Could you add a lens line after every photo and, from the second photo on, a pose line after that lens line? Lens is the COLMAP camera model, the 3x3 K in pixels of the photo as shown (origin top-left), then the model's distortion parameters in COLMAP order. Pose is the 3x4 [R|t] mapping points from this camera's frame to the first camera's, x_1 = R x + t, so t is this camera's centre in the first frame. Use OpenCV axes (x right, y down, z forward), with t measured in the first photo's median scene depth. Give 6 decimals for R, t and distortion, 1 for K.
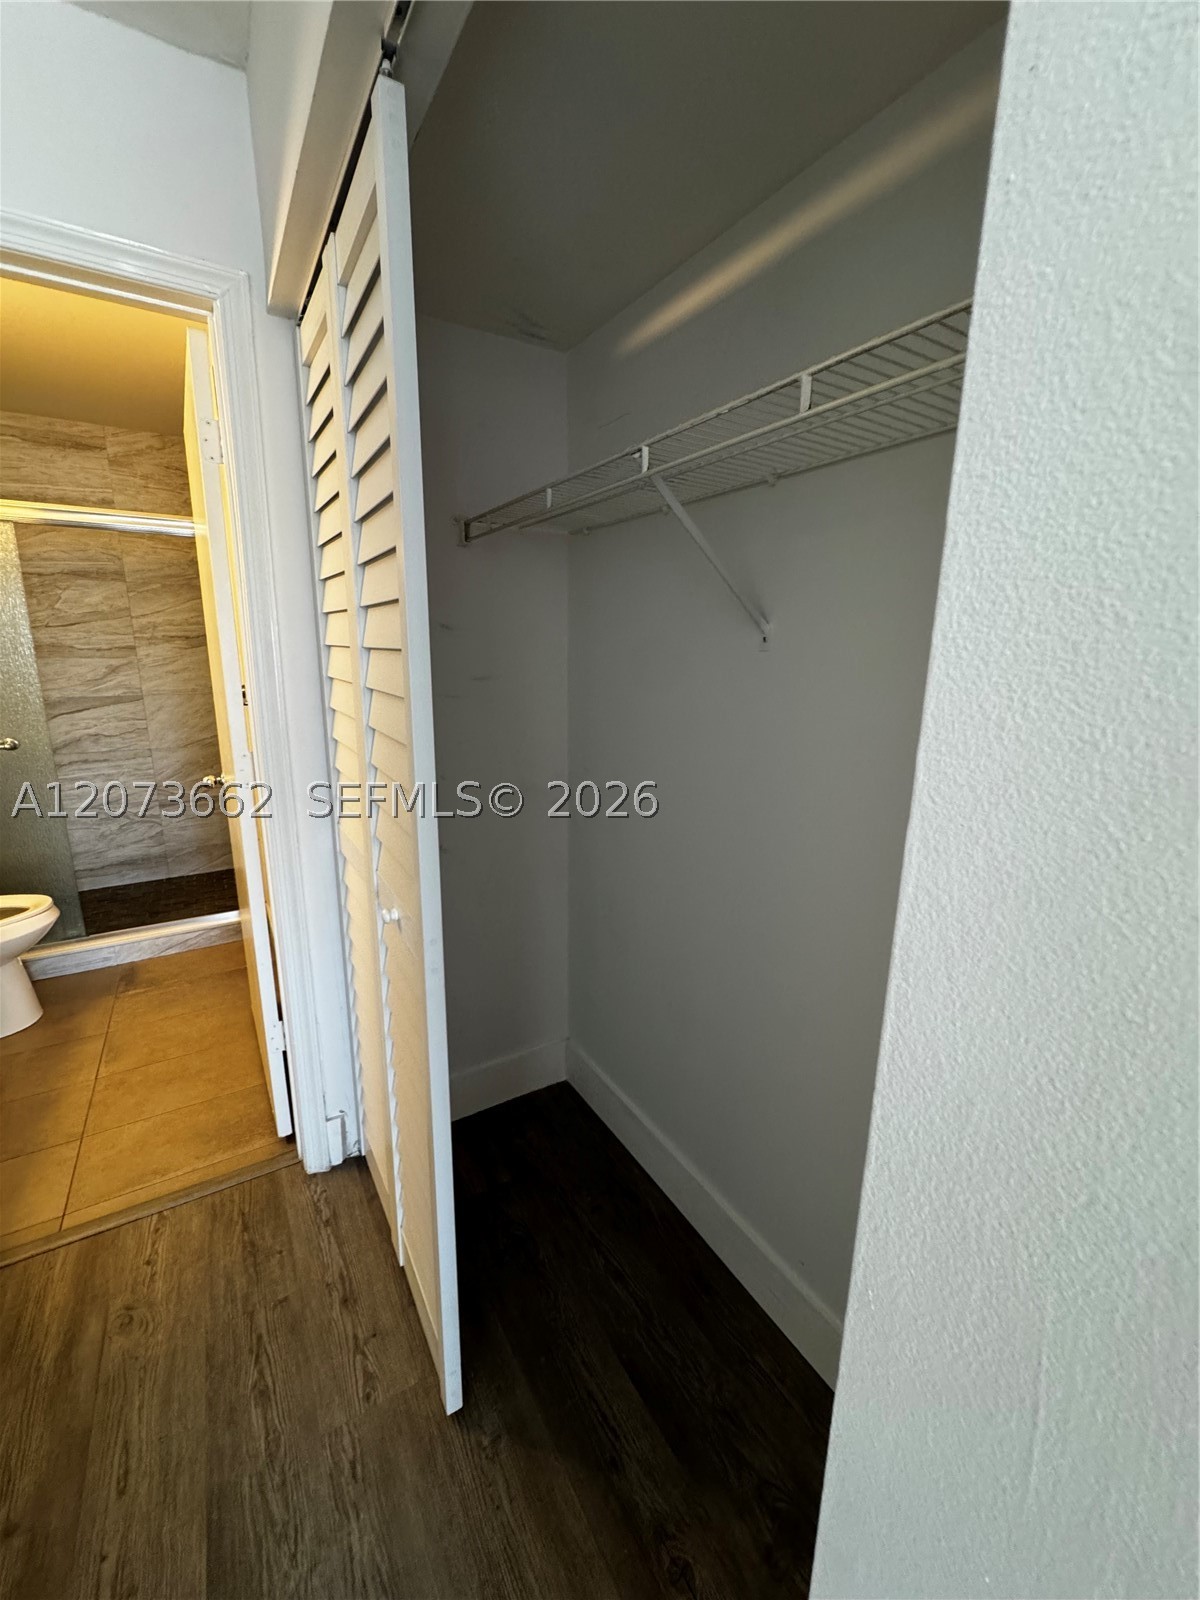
lens RADIAL K [[639.5, 0, 598.2], [0, 639.5, 793.8], [0, 0, 1]] dist [-0.005190, 0.000944]
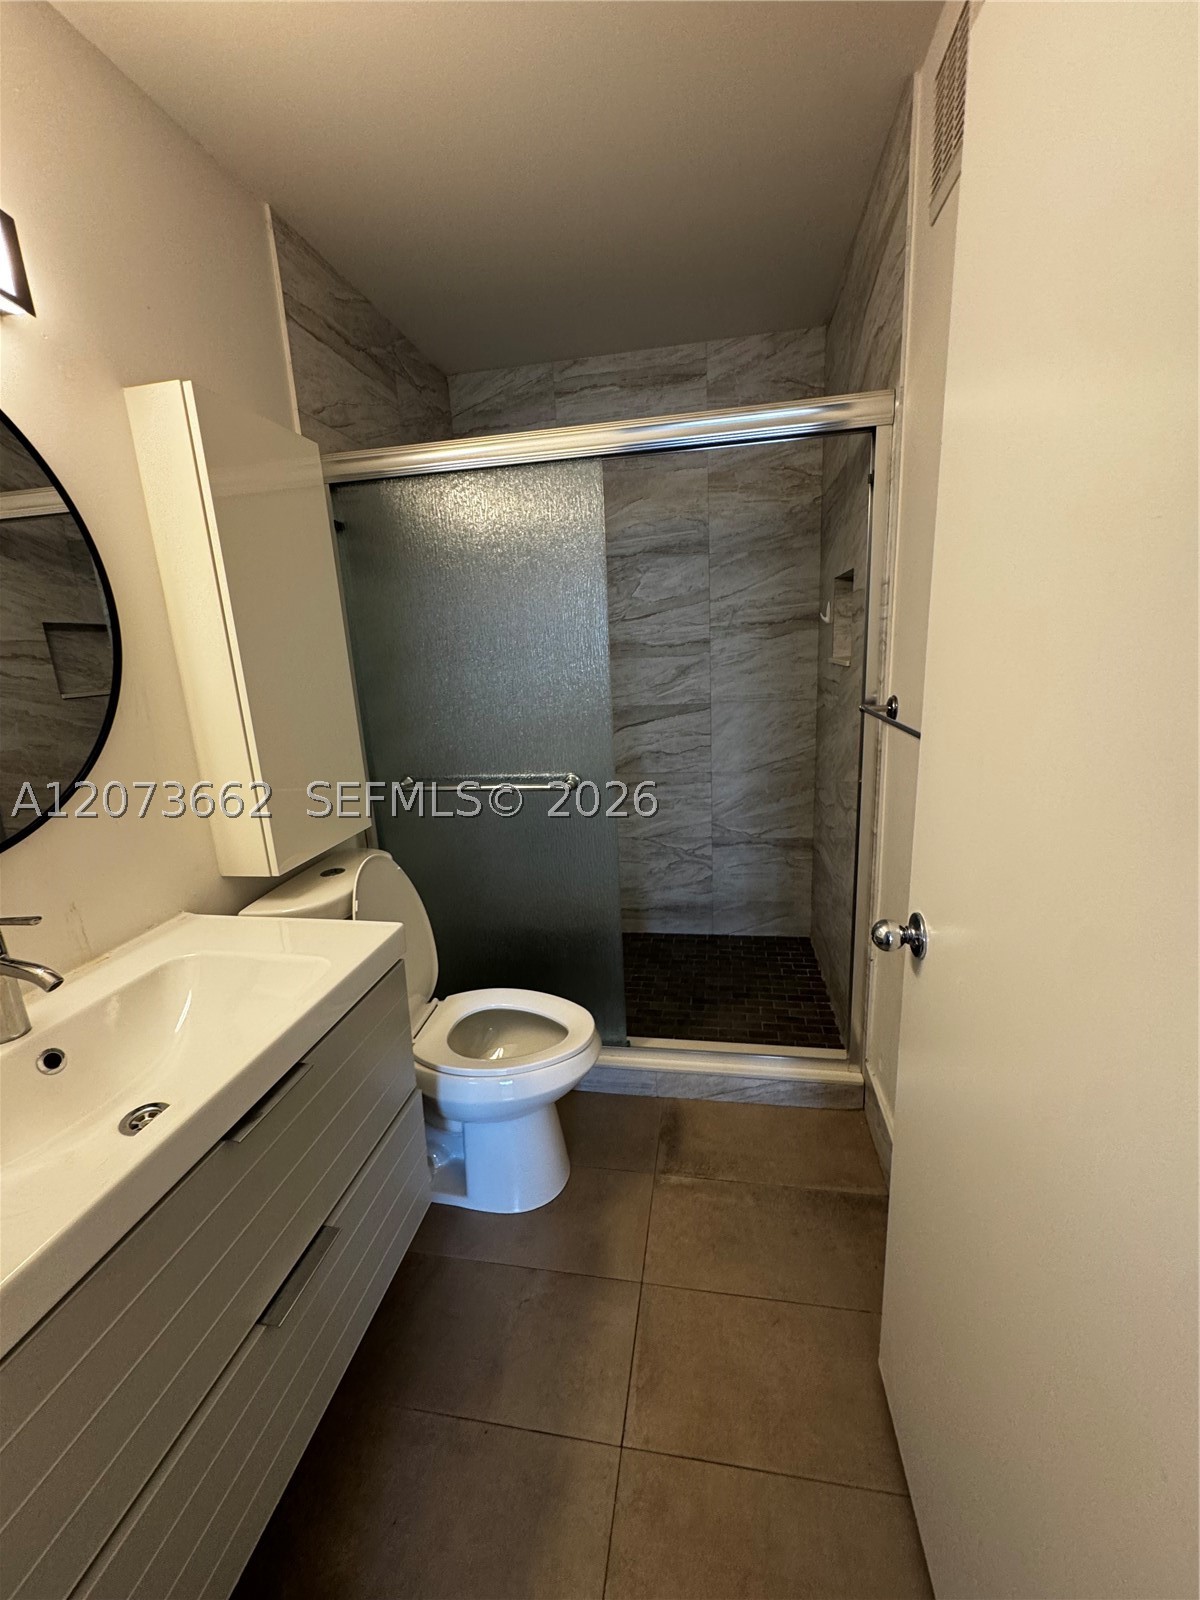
lens RADIAL K [[639.5, 0, 601.8], [0, 639.5, 799.5], [0, 0, 1]] dist [-0.005190, 0.000944]
pose [[0.747113, 0.103796, -0.656543, -0.304368], [-0.092277, 0.994364, 0.052198, -0.069223], [0.658261, 0.021586, 0.752480, 0.347637]]
